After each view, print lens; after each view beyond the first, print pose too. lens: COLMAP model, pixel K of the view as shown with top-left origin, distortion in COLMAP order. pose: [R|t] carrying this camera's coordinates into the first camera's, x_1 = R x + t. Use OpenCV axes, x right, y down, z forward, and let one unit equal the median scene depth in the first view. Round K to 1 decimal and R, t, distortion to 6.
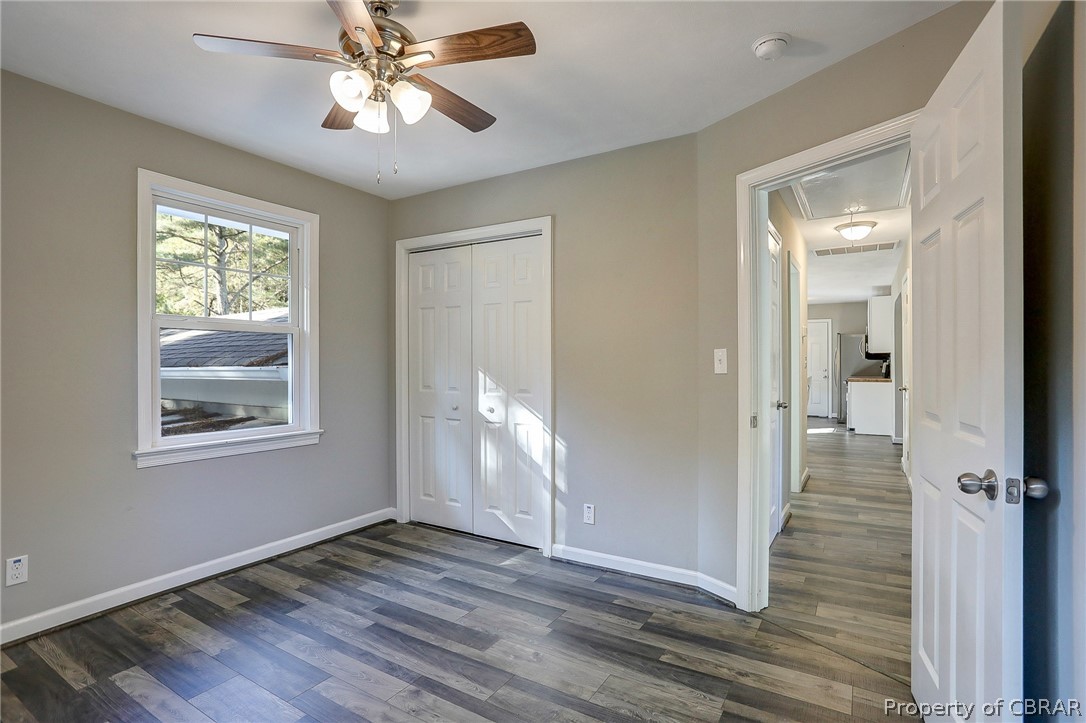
lens RADIAL K [[539.0, 0, 543.9], [0, 539.0, 356.1], [0, 0, 1]] dist [-0.062255, 0.026755]
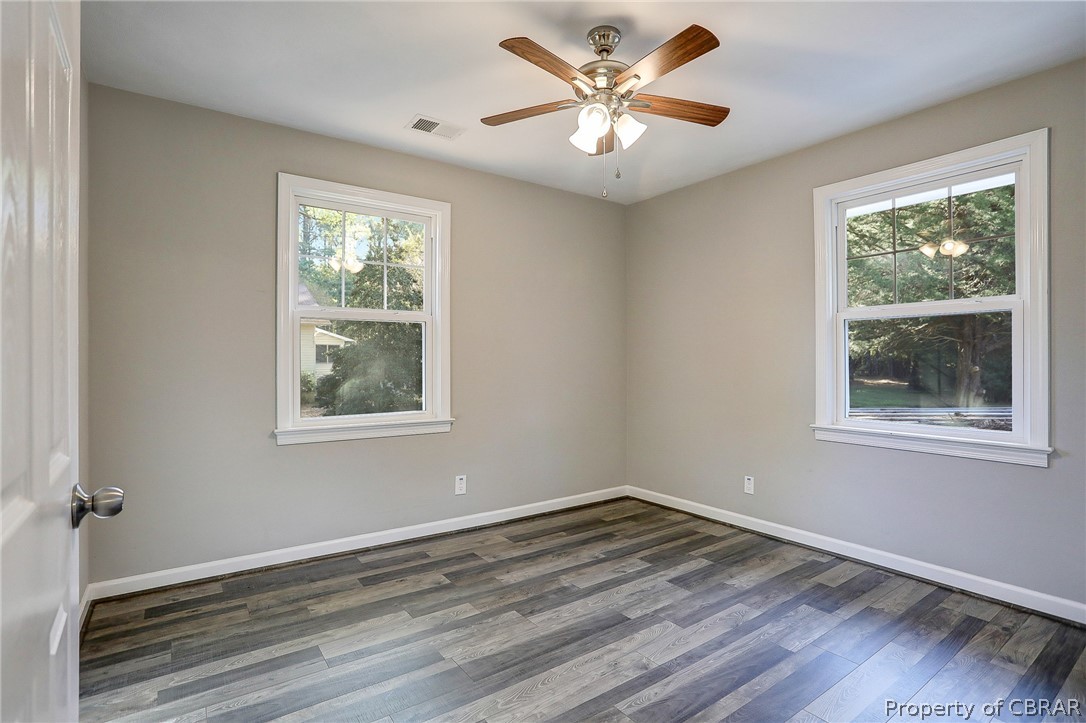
lens RADIAL K [[514.4, 0, 543.0], [0, 514.4, 361.5], [0, 0, 1]] dist [-0.002195, 0.000134]
pose [[-0.383105, 0.006838, -0.923679, 0.548373], [0.016425, 0.999865, 0.000590, 0.027563], [0.923559, -0.014946, -0.383166, 0.878290]]
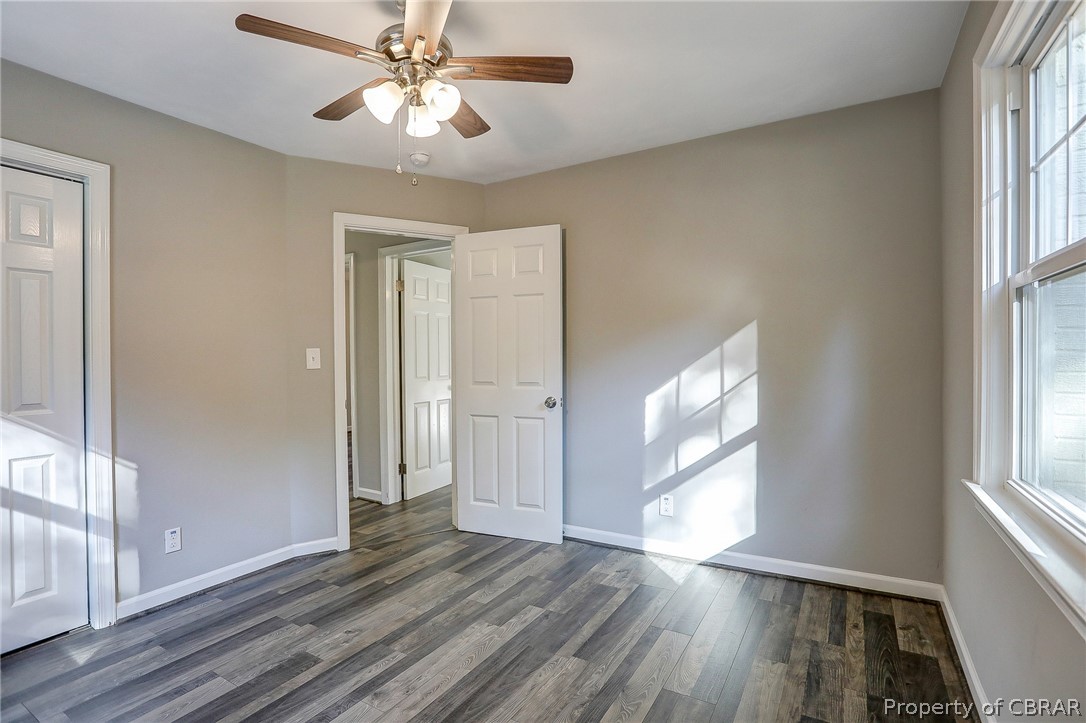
lens RADIAL K [[539.0, 0, 543.9], [0, 539.0, 356.1], [0, 0, 1]] dist [-0.062255, 0.026755]
pose [[-0.022367, -0.000773, 0.999750, -0.897076], [-0.003940, 0.999992, 0.000685, 0.000404], [-0.999742, -0.003923, -0.022370, 0.516217]]
